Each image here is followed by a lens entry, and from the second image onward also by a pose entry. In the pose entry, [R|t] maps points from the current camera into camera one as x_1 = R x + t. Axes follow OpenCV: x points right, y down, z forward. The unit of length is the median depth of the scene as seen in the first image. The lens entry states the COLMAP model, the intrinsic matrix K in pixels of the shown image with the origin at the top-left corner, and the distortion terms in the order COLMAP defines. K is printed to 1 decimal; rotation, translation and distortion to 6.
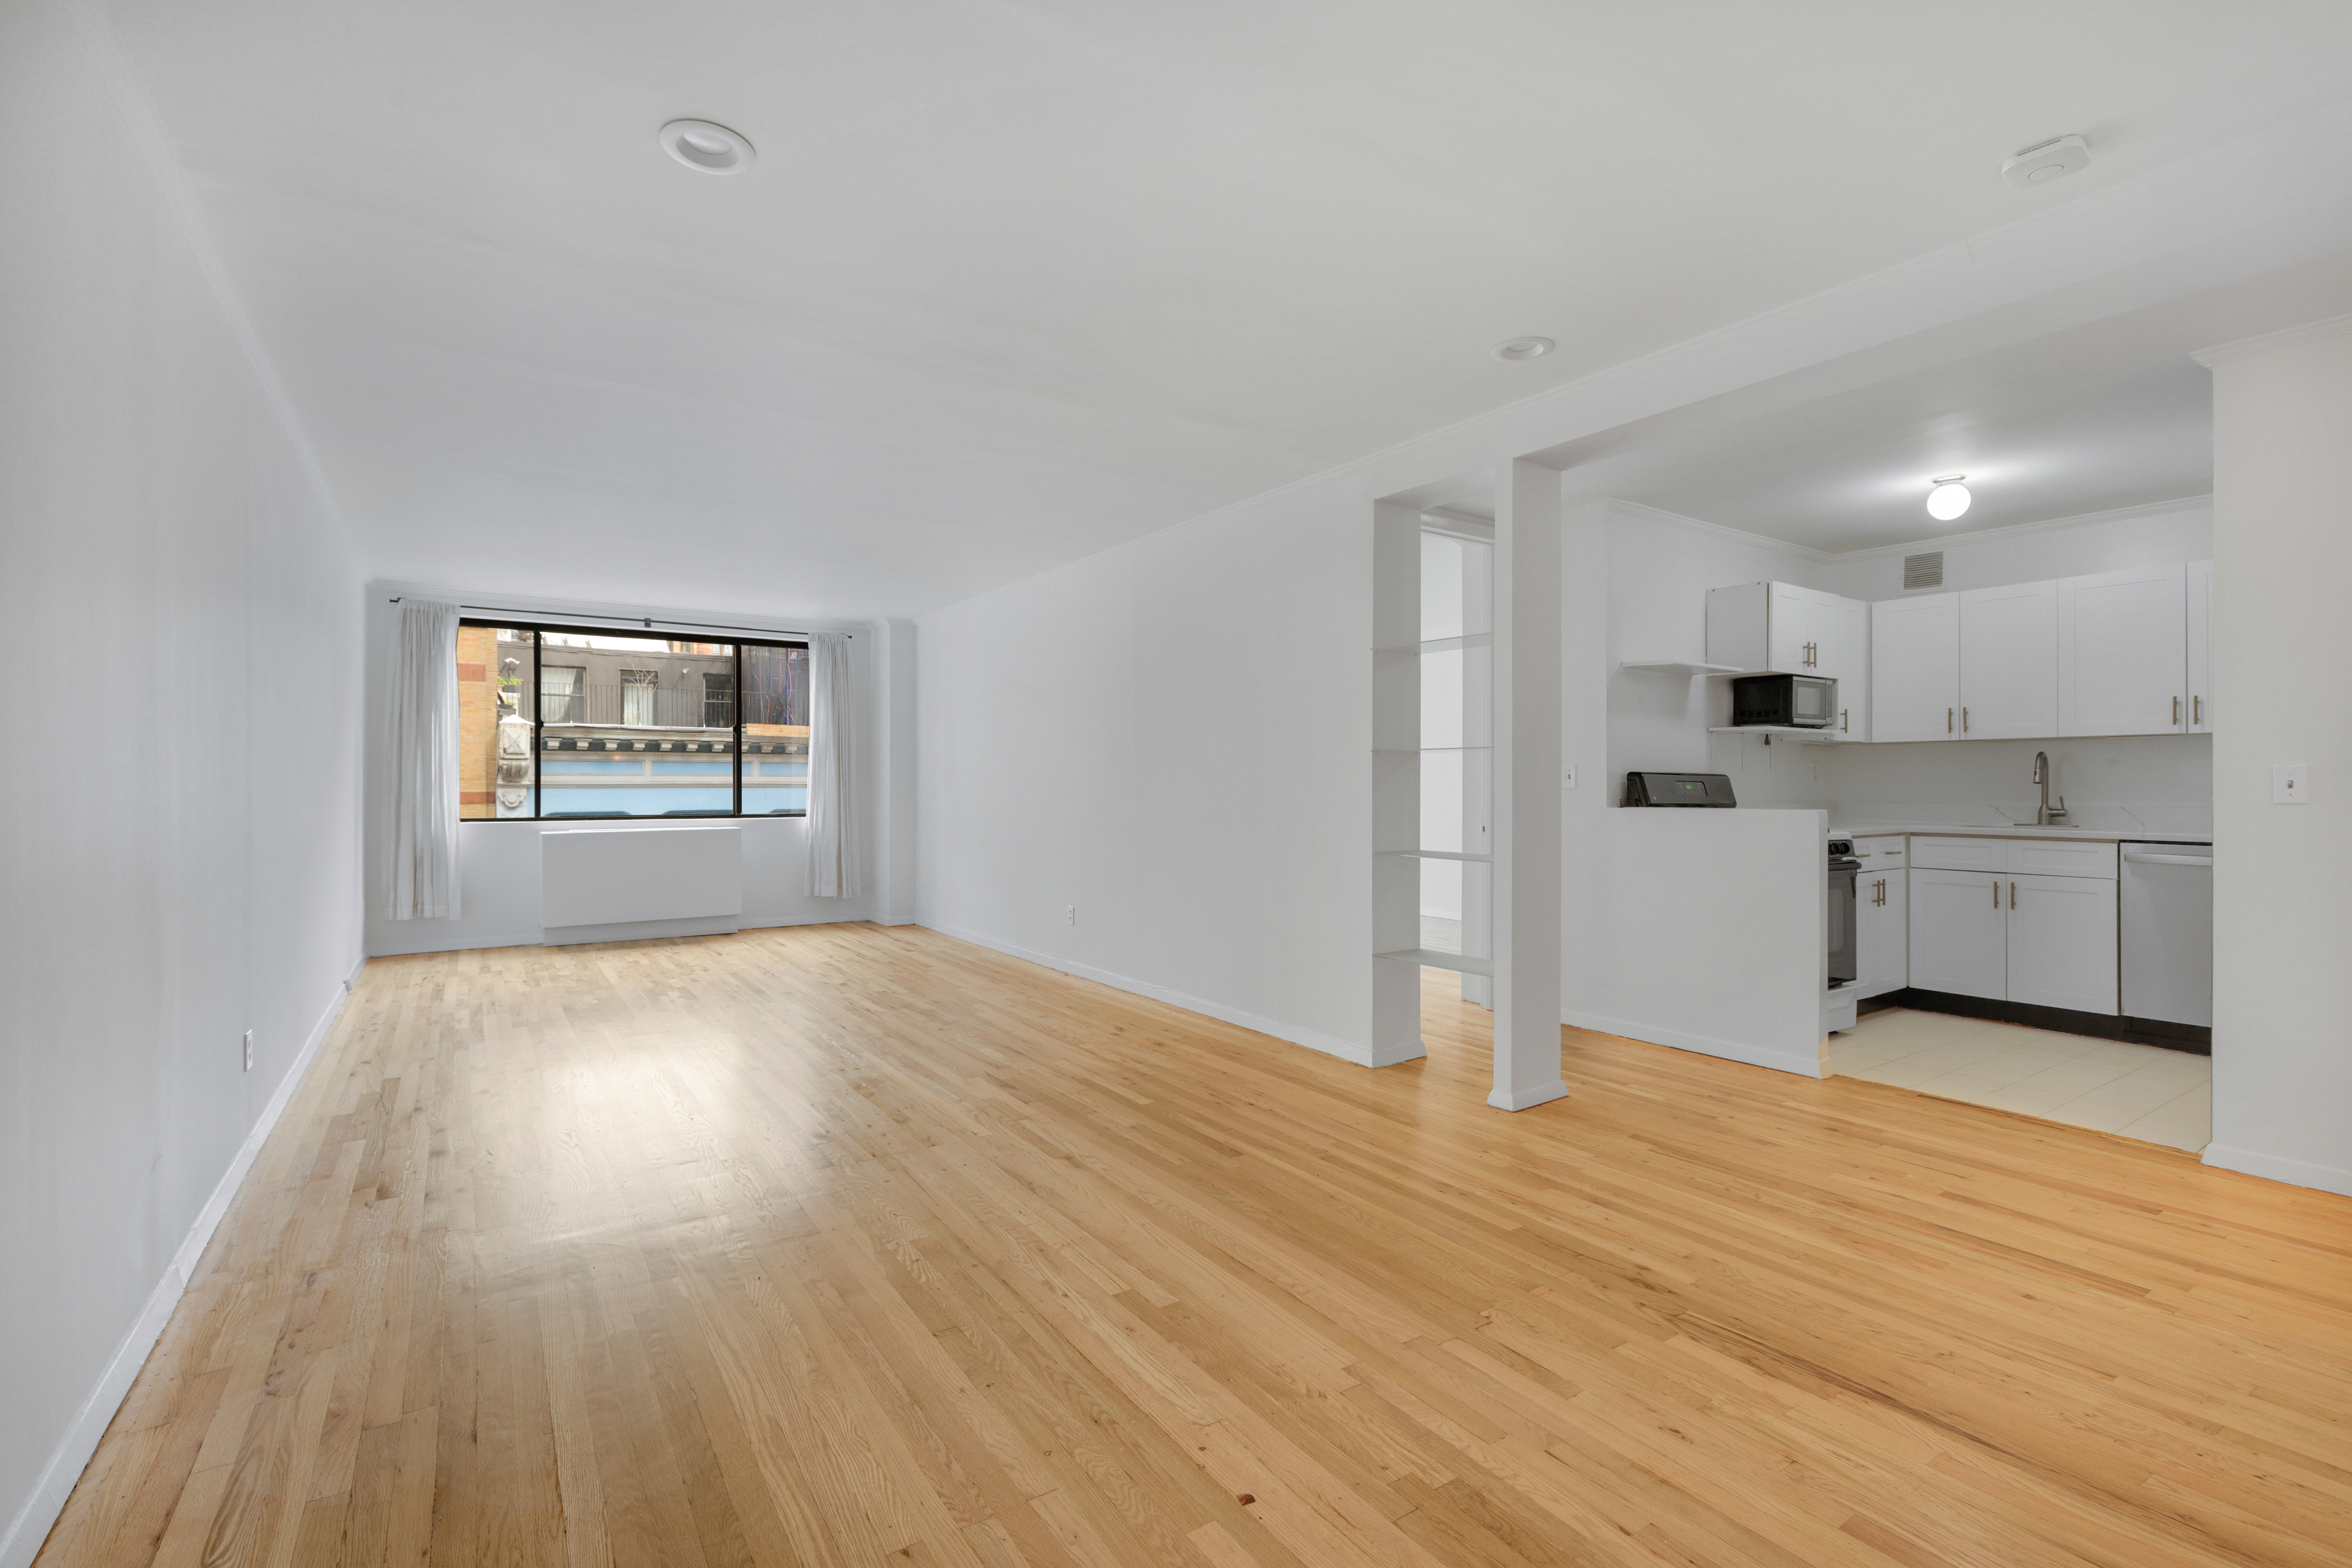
lens RADIAL K [[1003.5, 0, 1176.0], [0, 1003.5, 784.0], [0, 0, 1]] dist [0.030950, 0.000071]
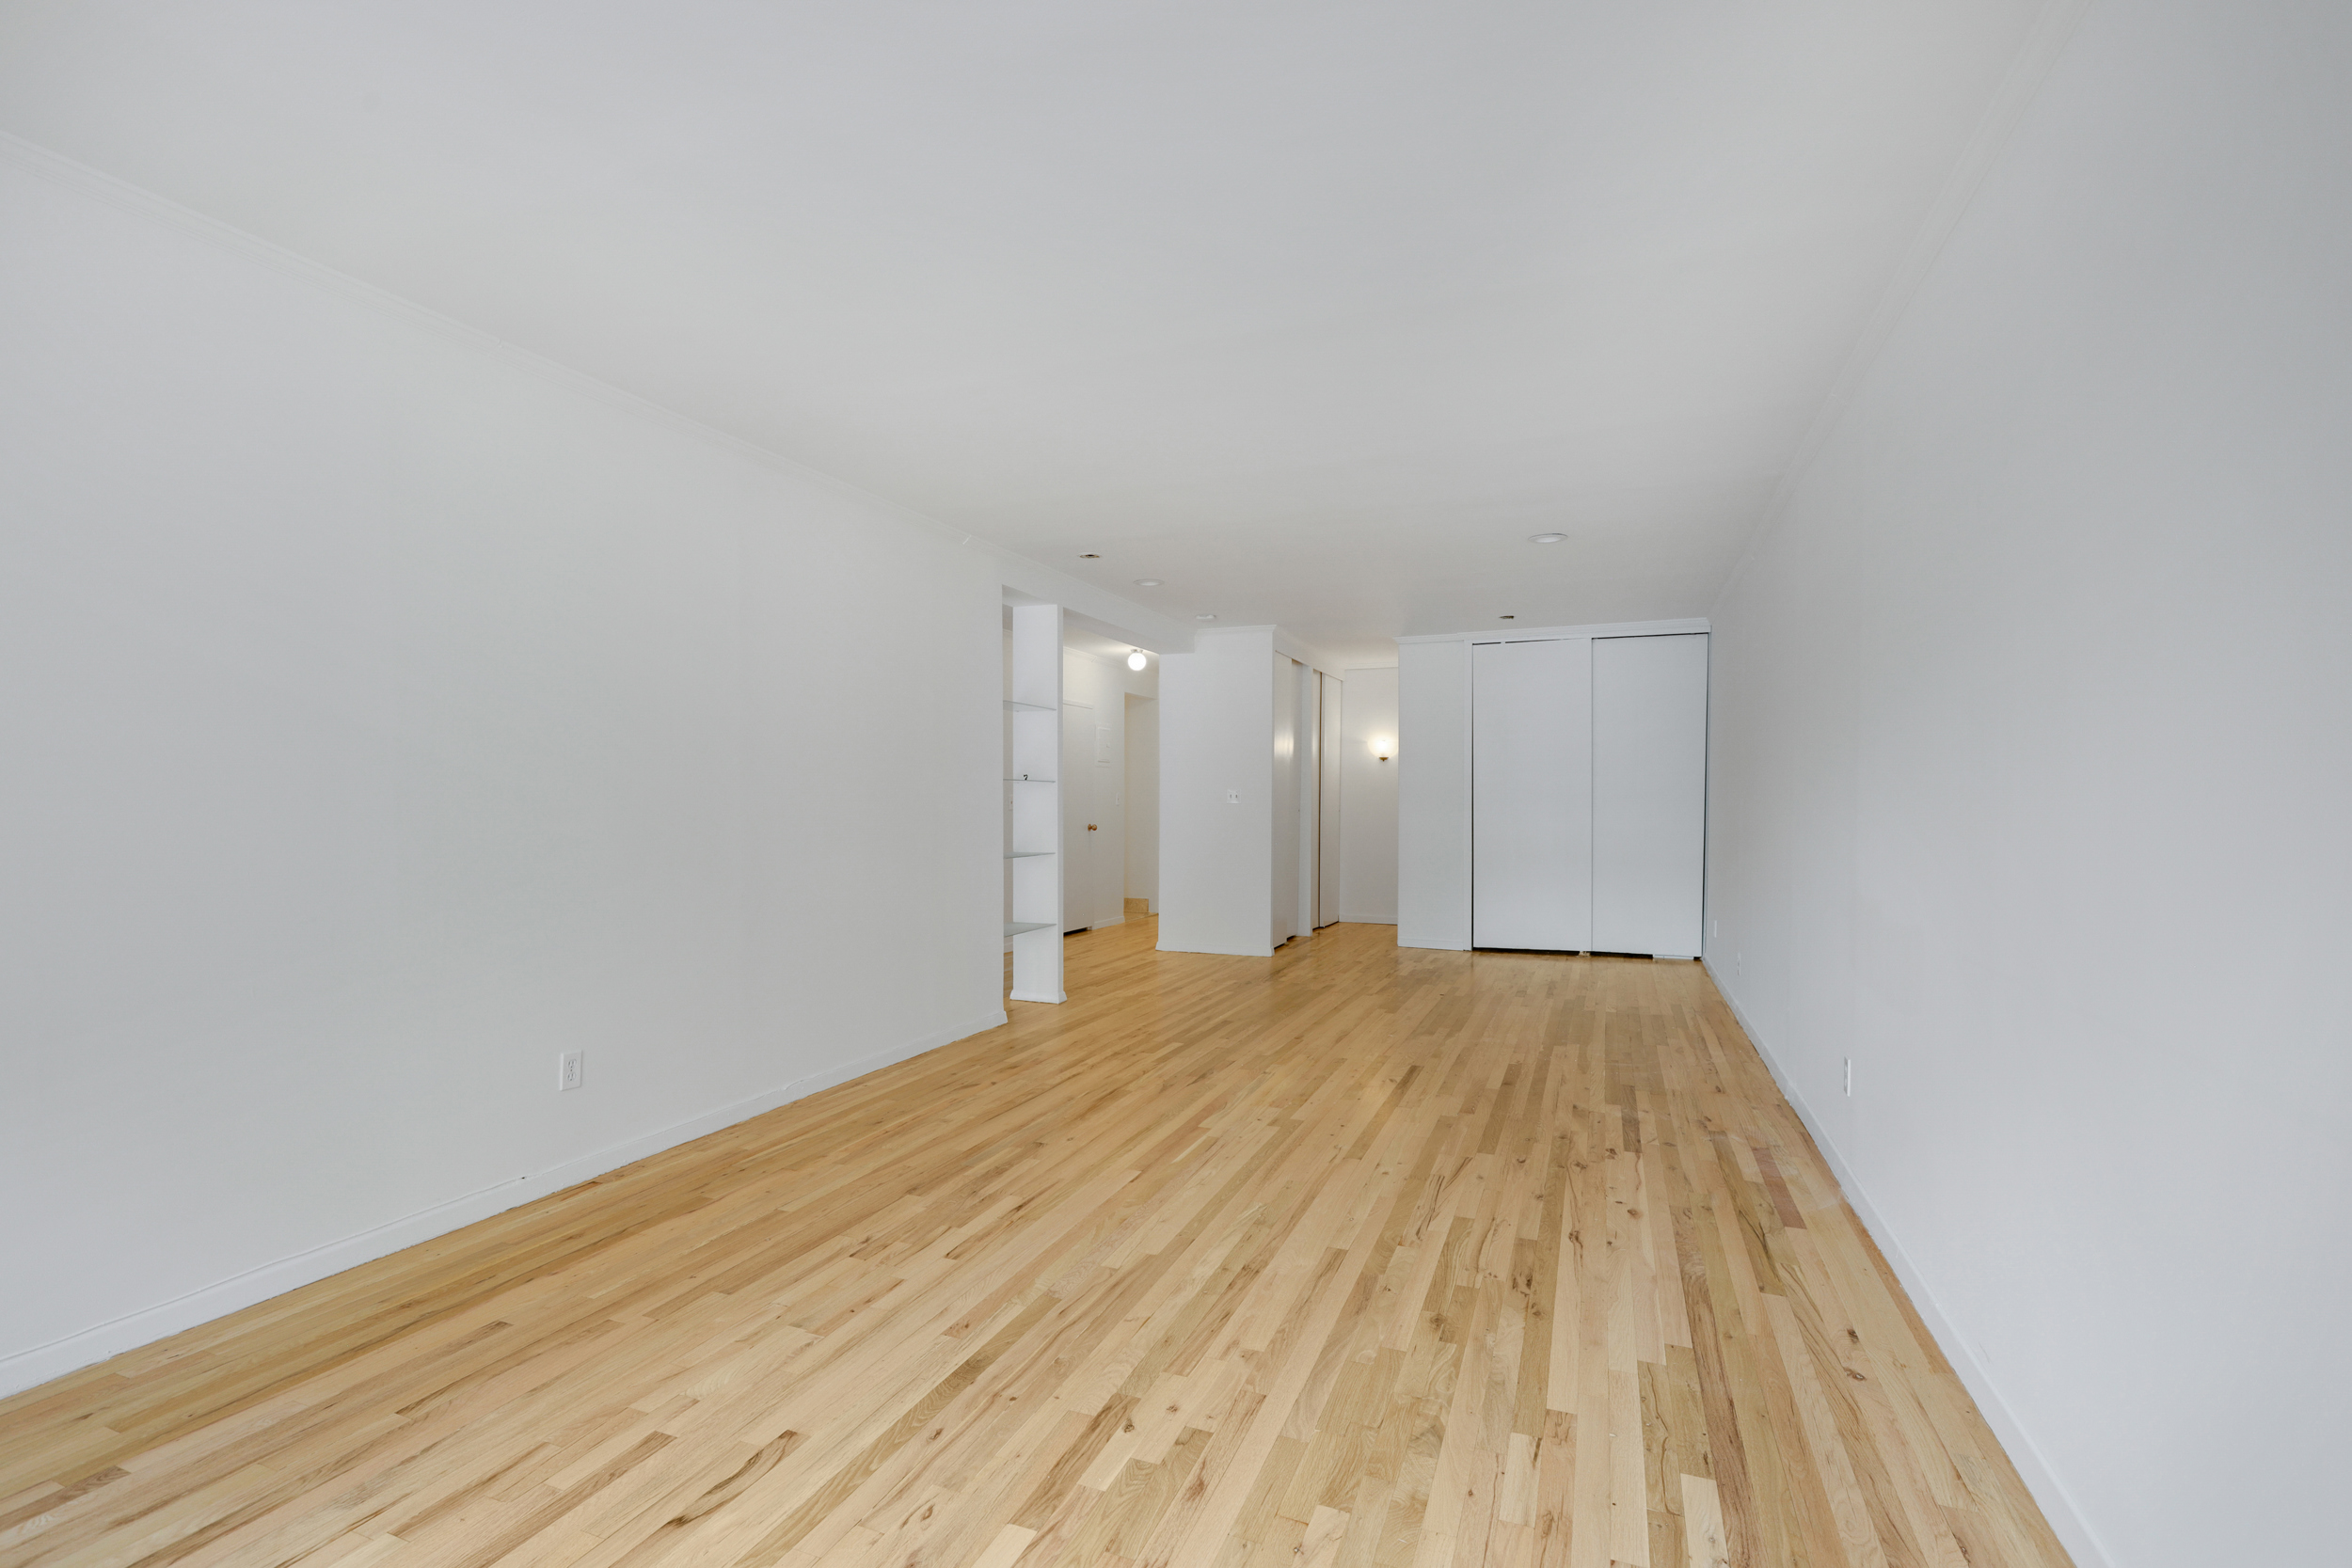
lens RADIAL K [[1100.8, 0, 1176.0], [0, 1100.8, 784.0], [0, 0, 1]] dist [-0.000941, -0.000130]
pose [[-0.549987, 0.011302, 0.835096, -0.658321], [0.000682, 0.999914, -0.013083, 0.000124], [-0.835173, -0.006626, -0.549948, 0.965283]]
